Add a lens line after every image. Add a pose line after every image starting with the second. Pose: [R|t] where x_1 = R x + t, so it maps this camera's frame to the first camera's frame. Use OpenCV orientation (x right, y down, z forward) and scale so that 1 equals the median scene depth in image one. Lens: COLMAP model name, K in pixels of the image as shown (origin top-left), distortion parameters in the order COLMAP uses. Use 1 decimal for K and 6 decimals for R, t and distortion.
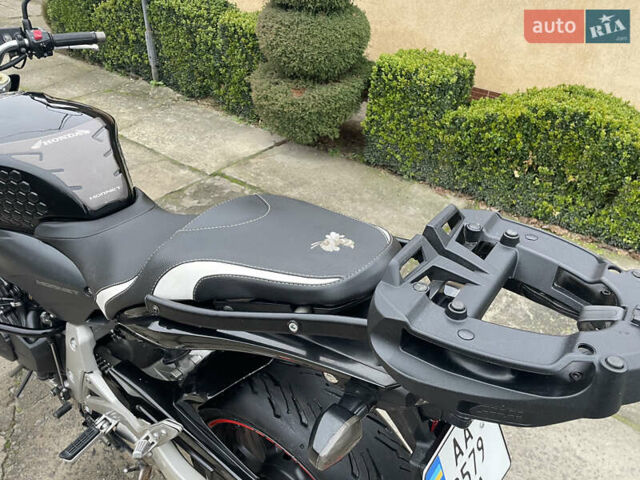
lens RADIAL K [[484.7, 0, 325.0], [0, 484.7, 238.8], [0, 0, 1]] dist [0.100340, -0.129993]
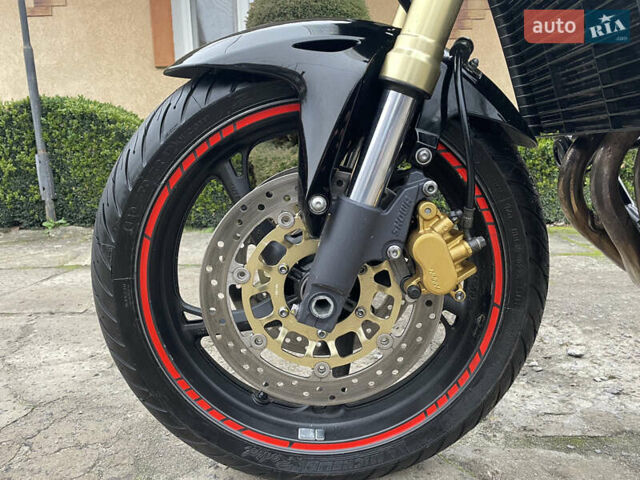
lens RADIAL K [[485.1, 0, 324.9], [0, 485.1, 231.1], [0, 0, 1]] dist [0.092562, -0.119559]
pose [[0.835649, -0.189323, 0.515604, -0.530429], [0.383975, 0.872590, -0.301910, 0.066689], [-0.392753, 0.450270, 0.801874, 0.414076]]
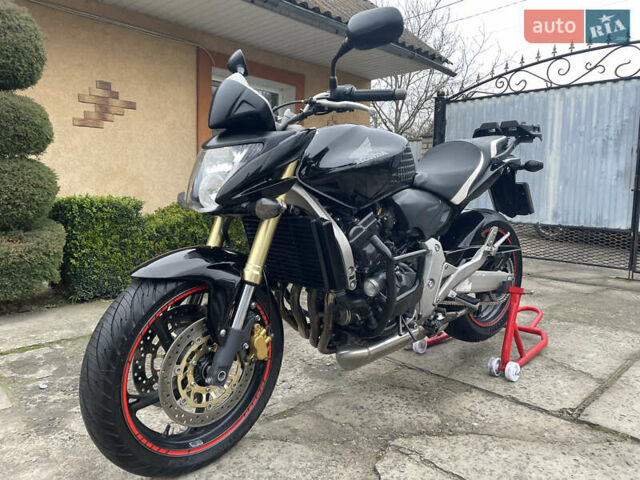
lens RADIAL K [[483.0, 0, 322.1], [0, 483.0, 228.7], [0, 0, 1]] dist [0.102776, -0.125087]
pose [[0.208968, -0.156966, 0.965243, -0.822347], [0.552298, 0.833494, 0.015973, -0.031449], [-0.807031, 0.529764, 0.260866, 0.321062]]
